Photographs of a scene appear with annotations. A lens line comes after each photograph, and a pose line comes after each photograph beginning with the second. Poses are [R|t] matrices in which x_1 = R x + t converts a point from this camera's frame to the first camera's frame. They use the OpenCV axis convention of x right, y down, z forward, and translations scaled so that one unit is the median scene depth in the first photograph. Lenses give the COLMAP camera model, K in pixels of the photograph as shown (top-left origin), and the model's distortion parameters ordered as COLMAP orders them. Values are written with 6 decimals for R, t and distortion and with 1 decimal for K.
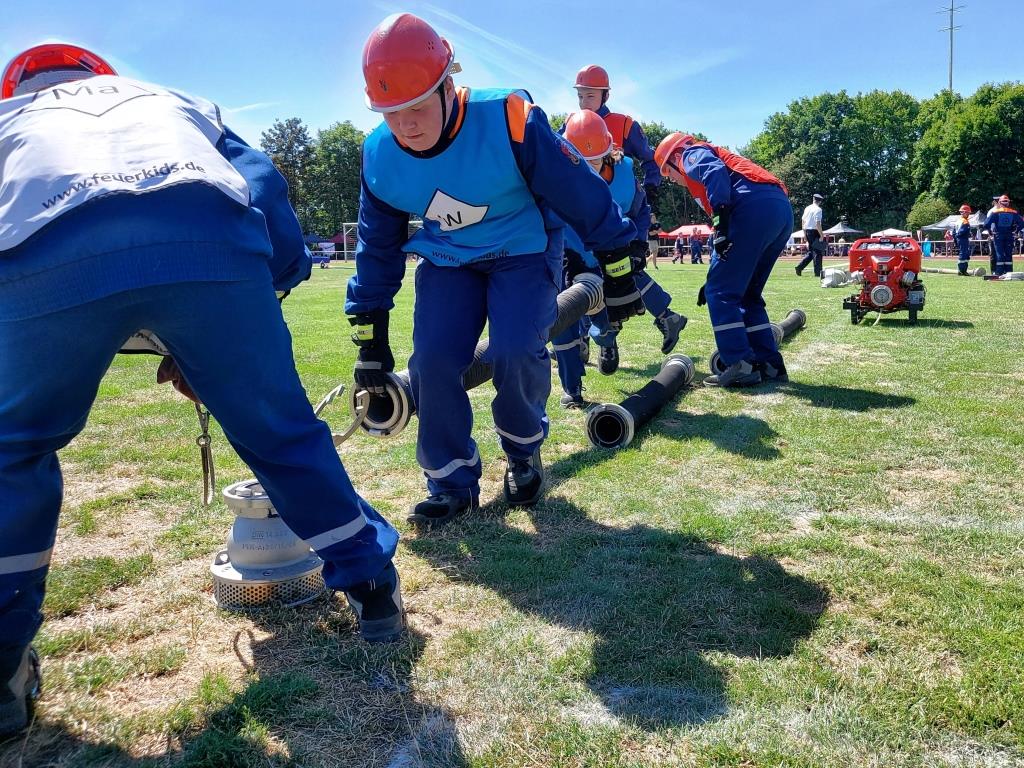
lens RADIAL K [[888.8, 0, 601.7], [0, 888.8, 321.2], [0, 0, 1]] dist [0.076680, -0.096519]
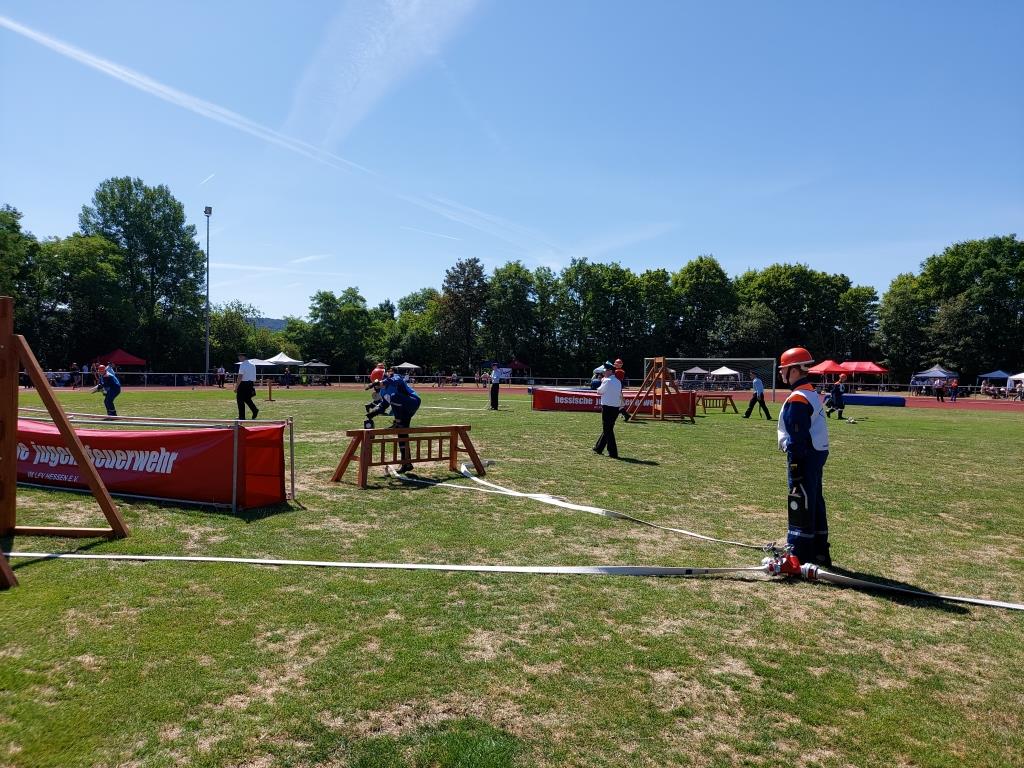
lens RADIAL K [[749.4, 0, 508.6], [0, 749.4, 394.4], [0, 0, 1]] dist [0.053298, -0.049881]
pose [[0.990755, 0.034969, -0.131083, -0.188919], [-0.041493, 0.998015, -0.047372, -0.012235], [0.129166, 0.052373, 0.990239, 0.085971]]
